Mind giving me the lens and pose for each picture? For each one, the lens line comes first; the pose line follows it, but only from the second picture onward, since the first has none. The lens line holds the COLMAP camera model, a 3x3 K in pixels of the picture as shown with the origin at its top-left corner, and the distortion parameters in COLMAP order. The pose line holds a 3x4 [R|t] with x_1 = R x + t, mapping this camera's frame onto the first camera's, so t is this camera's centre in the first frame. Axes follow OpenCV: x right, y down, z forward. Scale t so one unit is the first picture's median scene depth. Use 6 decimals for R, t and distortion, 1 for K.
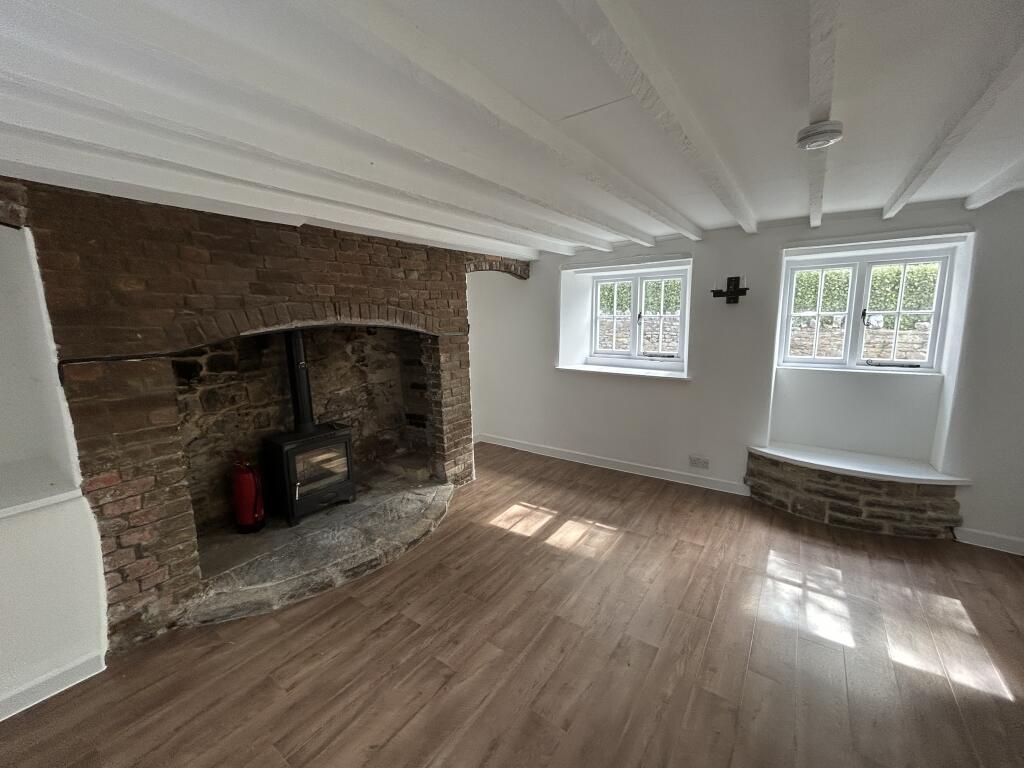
lens RADIAL K [[413.3, 0, 510.6], [0, 413.3, 382.4], [0, 0, 1]] dist [0.000983, 0.000067]
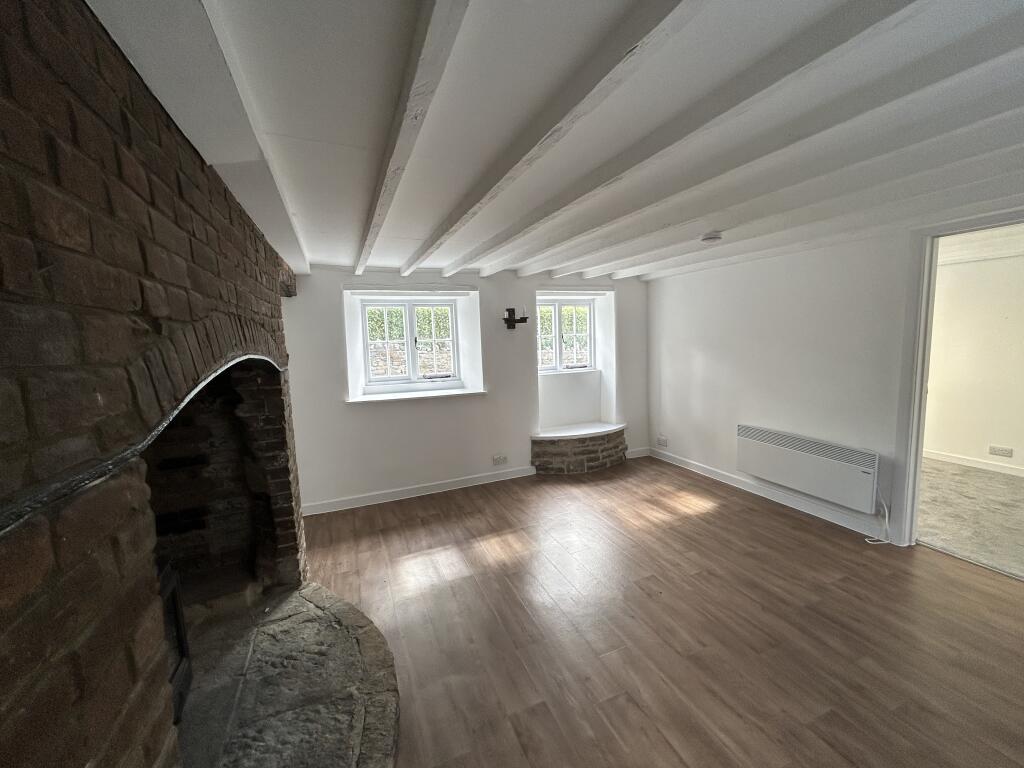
lens RADIAL K [[413.3, 0, 510.6], [0, 413.3, 382.4], [0, 0, 1]] dist [0.000983, 0.000067]
pose [[0.528424, -0.097899, 0.843317, -0.571110], [0.159086, 0.987152, 0.014913, -0.046249], [-0.833942, 0.126280, 0.537209, 0.335809]]
